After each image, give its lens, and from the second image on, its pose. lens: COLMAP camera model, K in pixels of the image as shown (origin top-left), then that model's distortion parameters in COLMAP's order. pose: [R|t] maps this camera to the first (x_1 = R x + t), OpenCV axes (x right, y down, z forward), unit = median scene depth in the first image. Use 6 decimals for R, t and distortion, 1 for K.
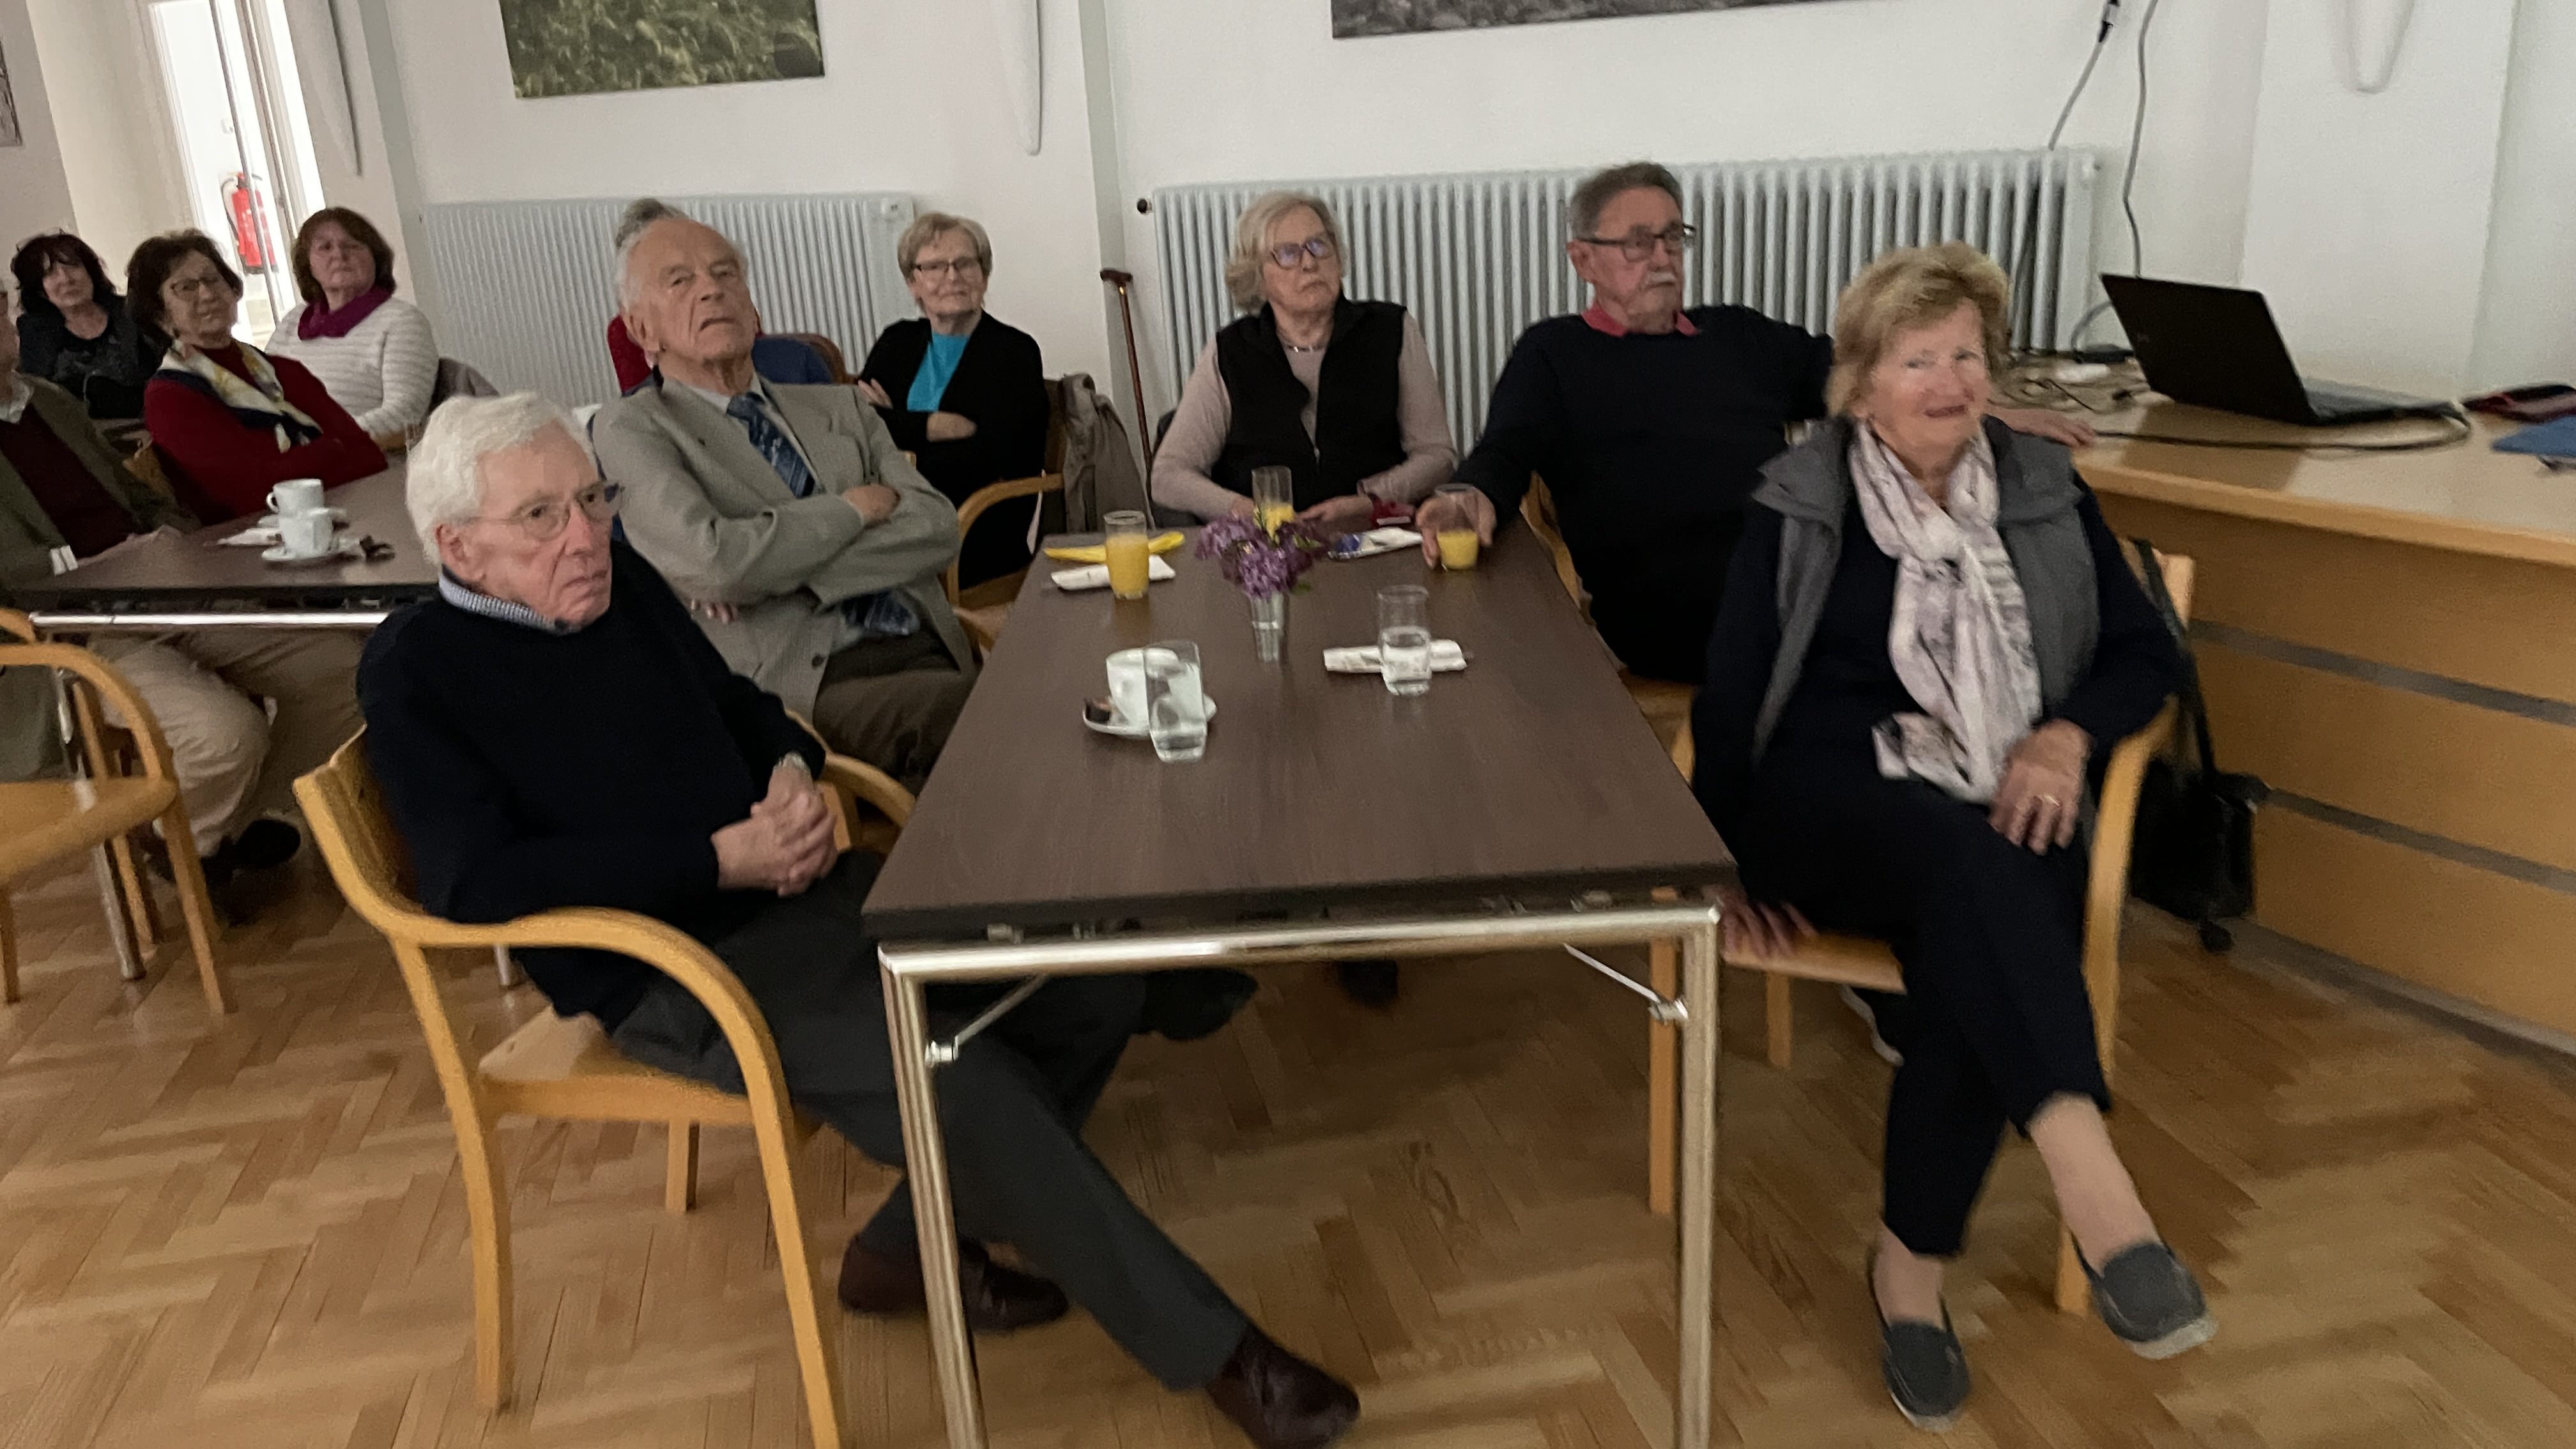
lens RADIAL K [[1924.8, 0, 1288.3], [0, 1924.8, 643.0], [0, 0, 1]] dist [0.054757, -0.003399]
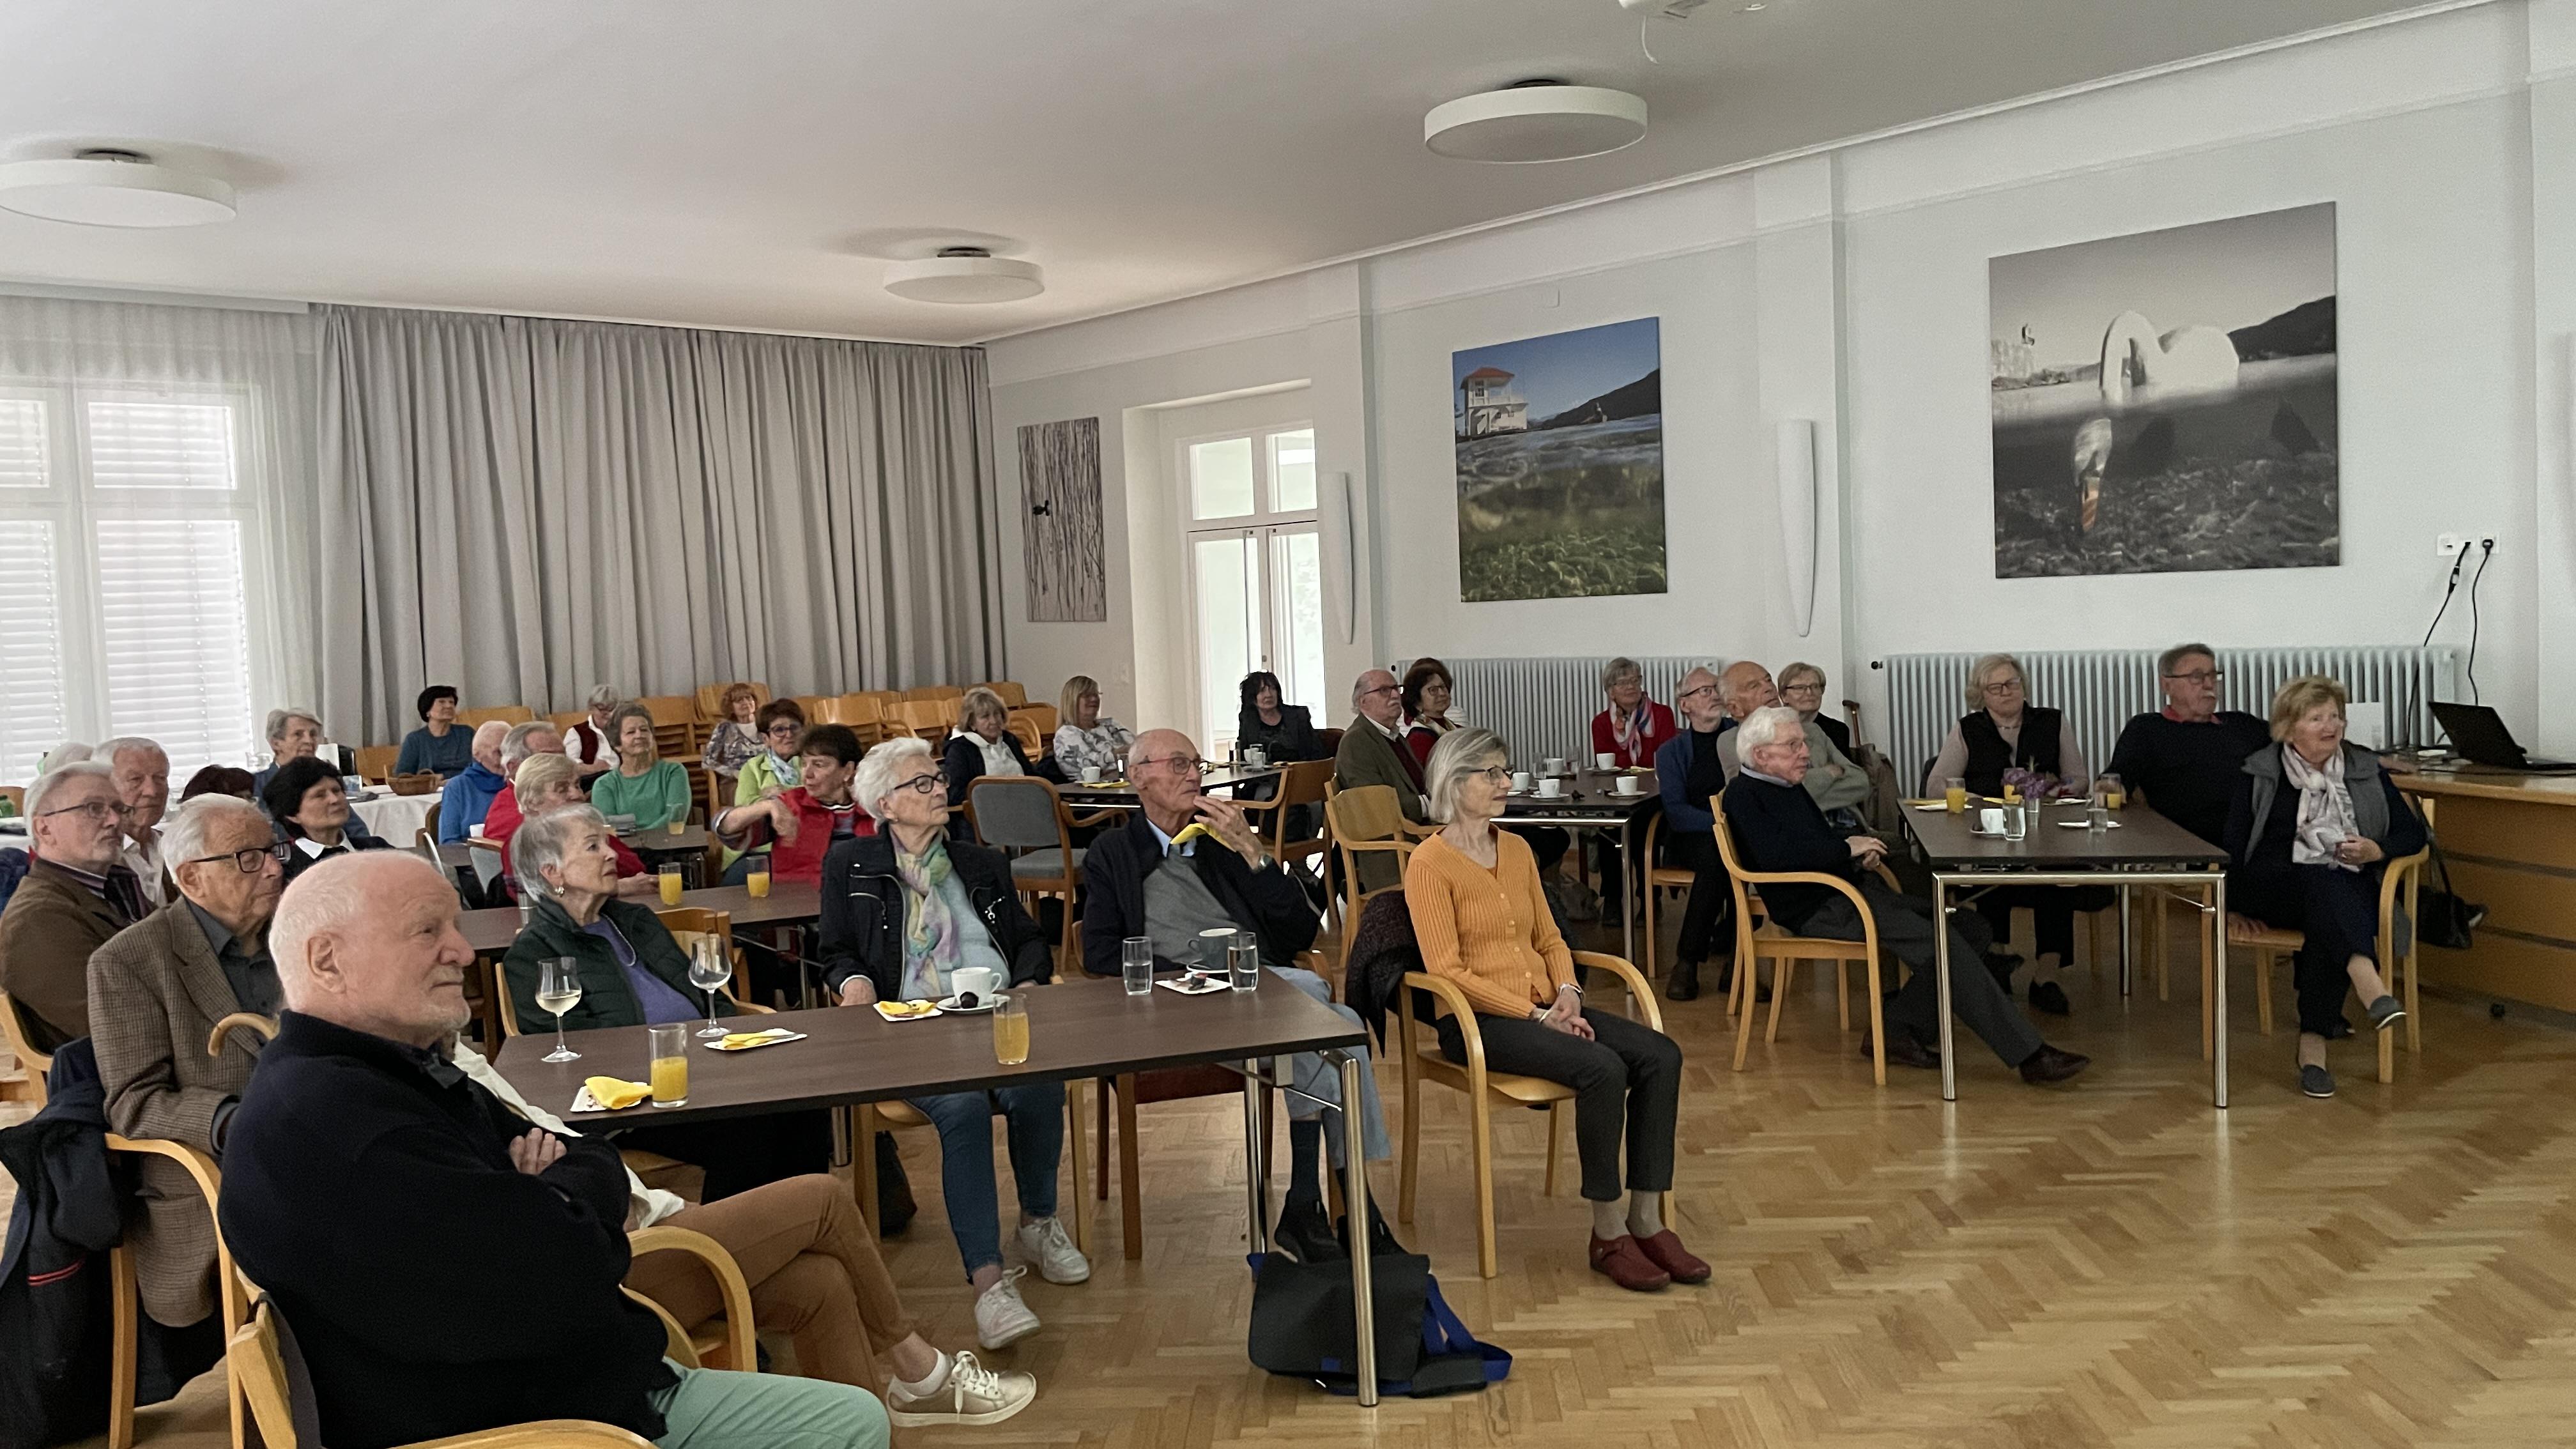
lens RADIAL K [[1924.8, 0, 1288.3], [0, 1924.8, 643.0], [0, 0, 1]] dist [0.054757, -0.003399]
pose [[0.969539, 0.024524, -0.243706, -0.207707], [-0.084080, 0.967839, -0.237103, 0.281111], [0.230053, 0.250371, 0.940420, -1.025636]]
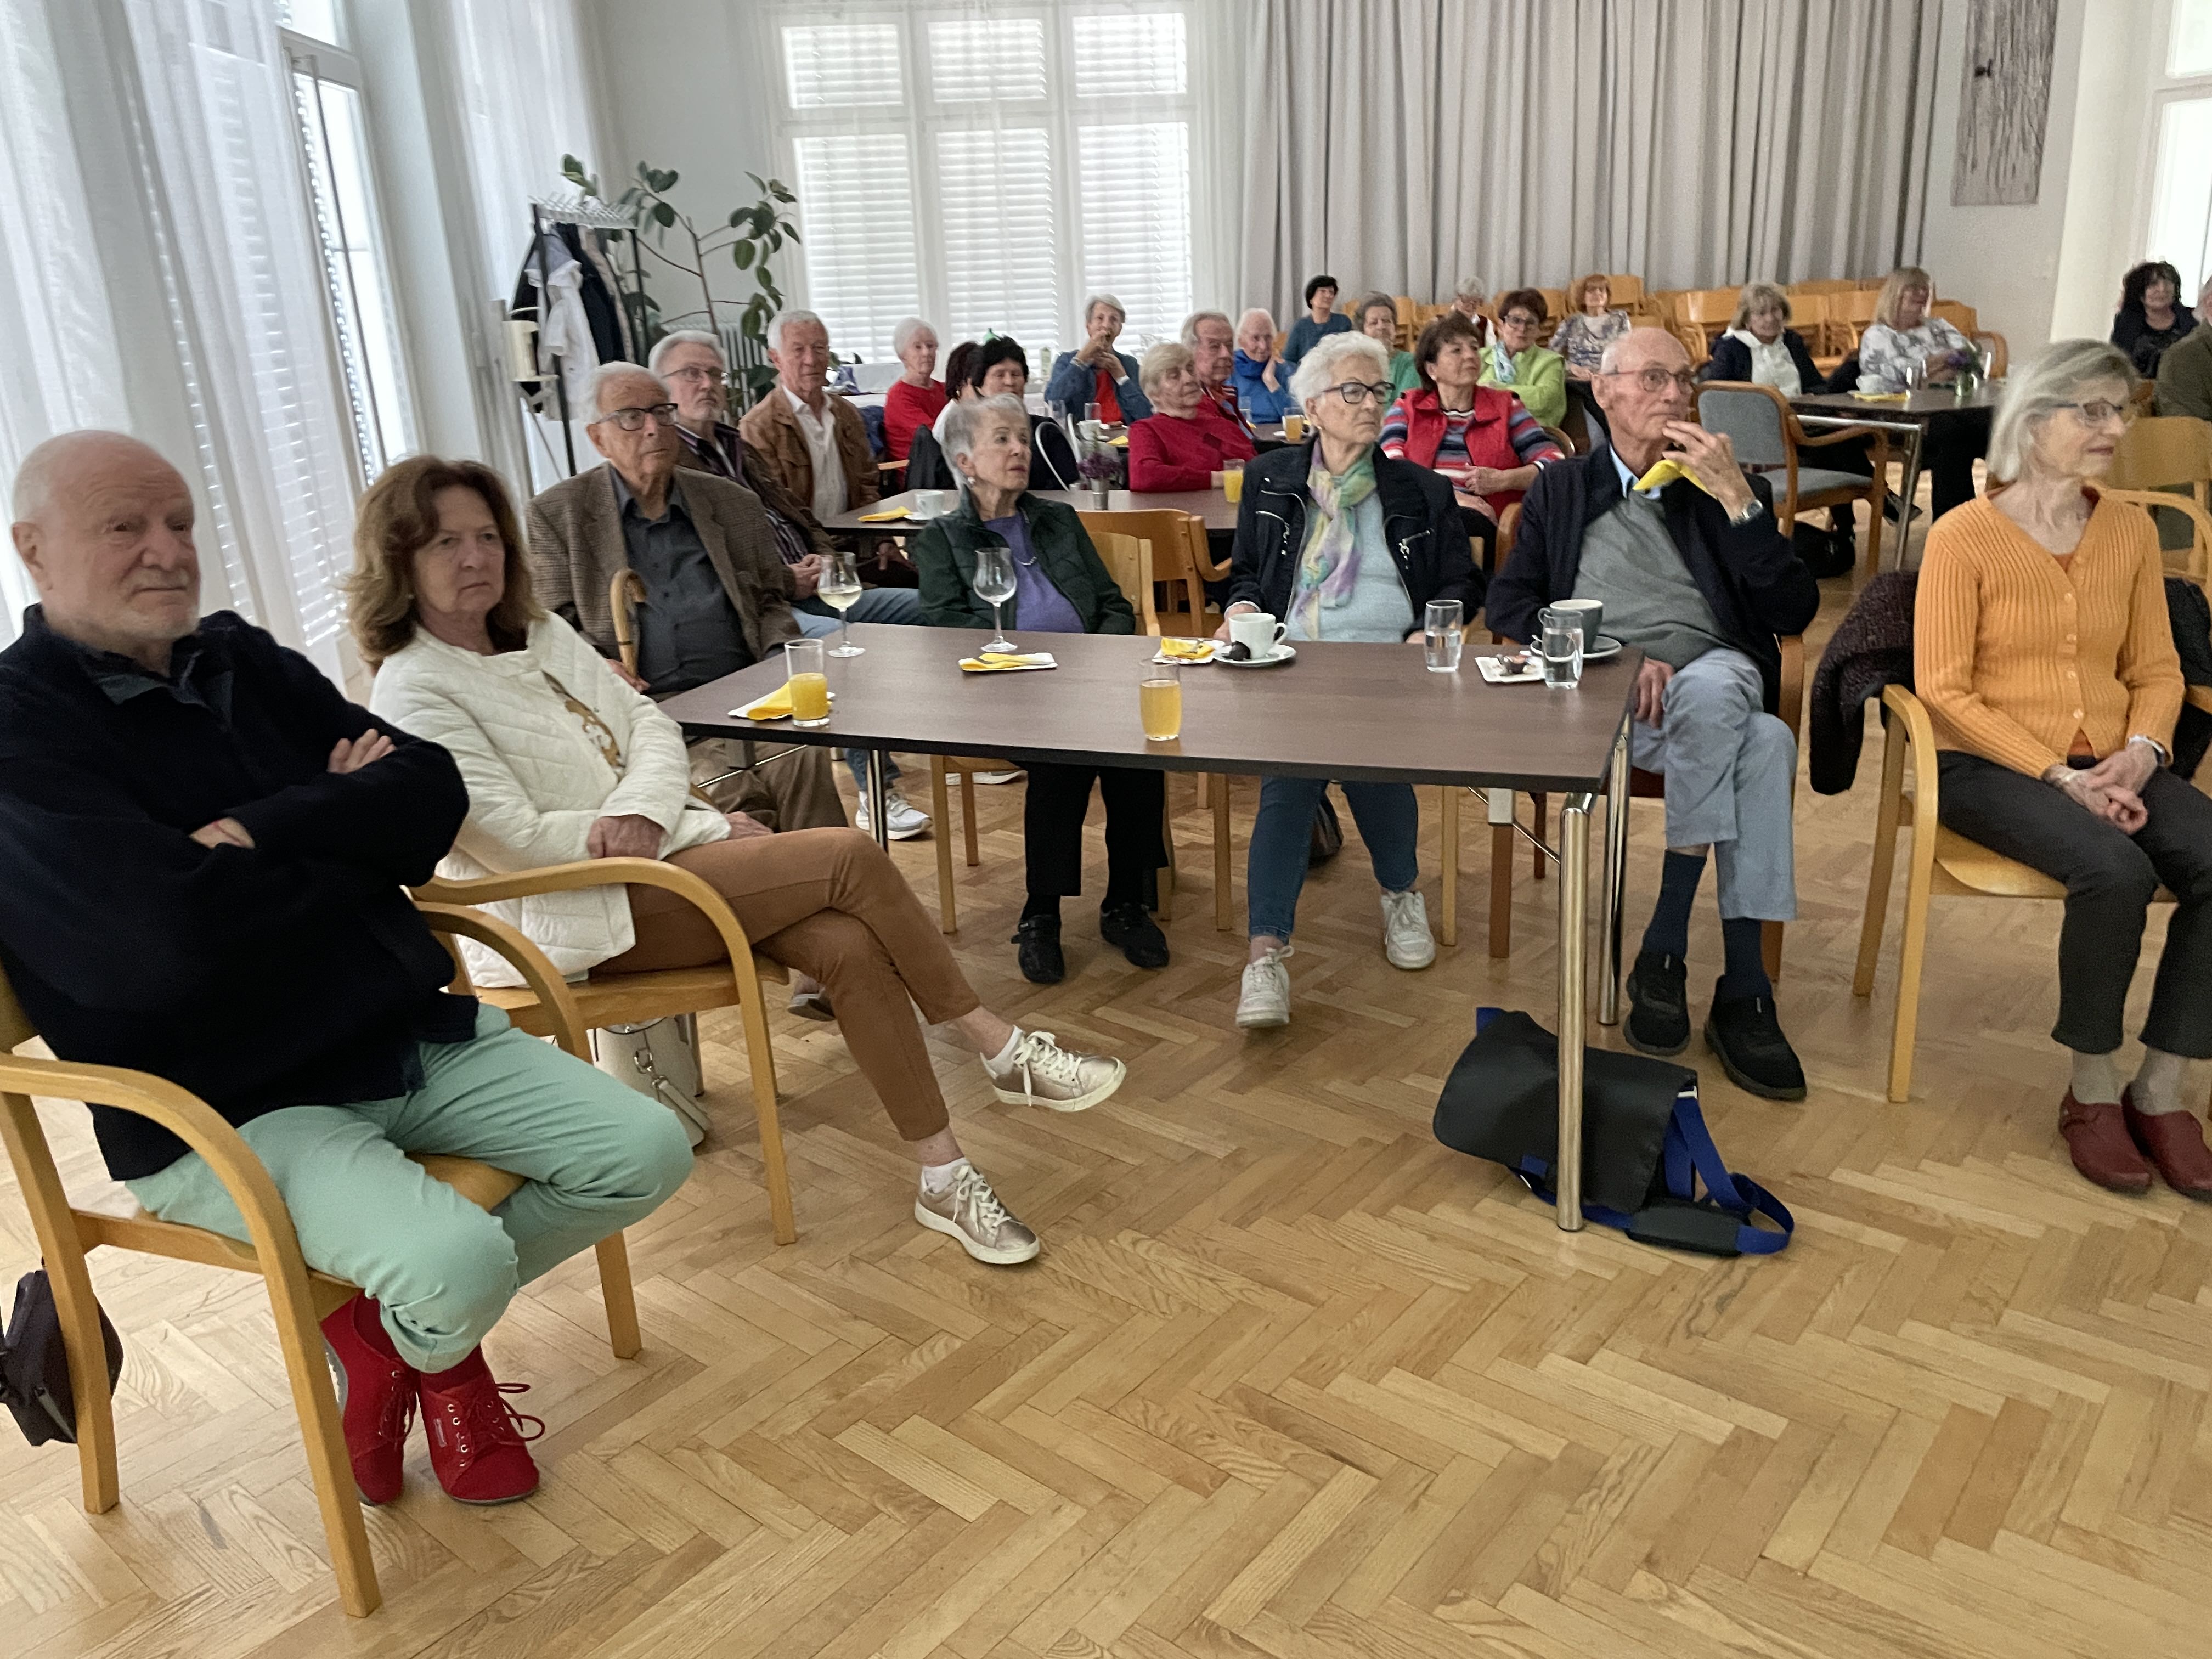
lens RADIAL K [[1663.4, 0, 1105.9], [0, 1663.4, 804.8], [0, 0, 1]] dist [0.080972, -0.106524]
pose [[0.630217, 0.269179, -0.728265, -0.103601], [-0.208235, 0.962214, 0.175450, 0.201179], [0.747974, 0.041078, 0.662456, -0.683980]]
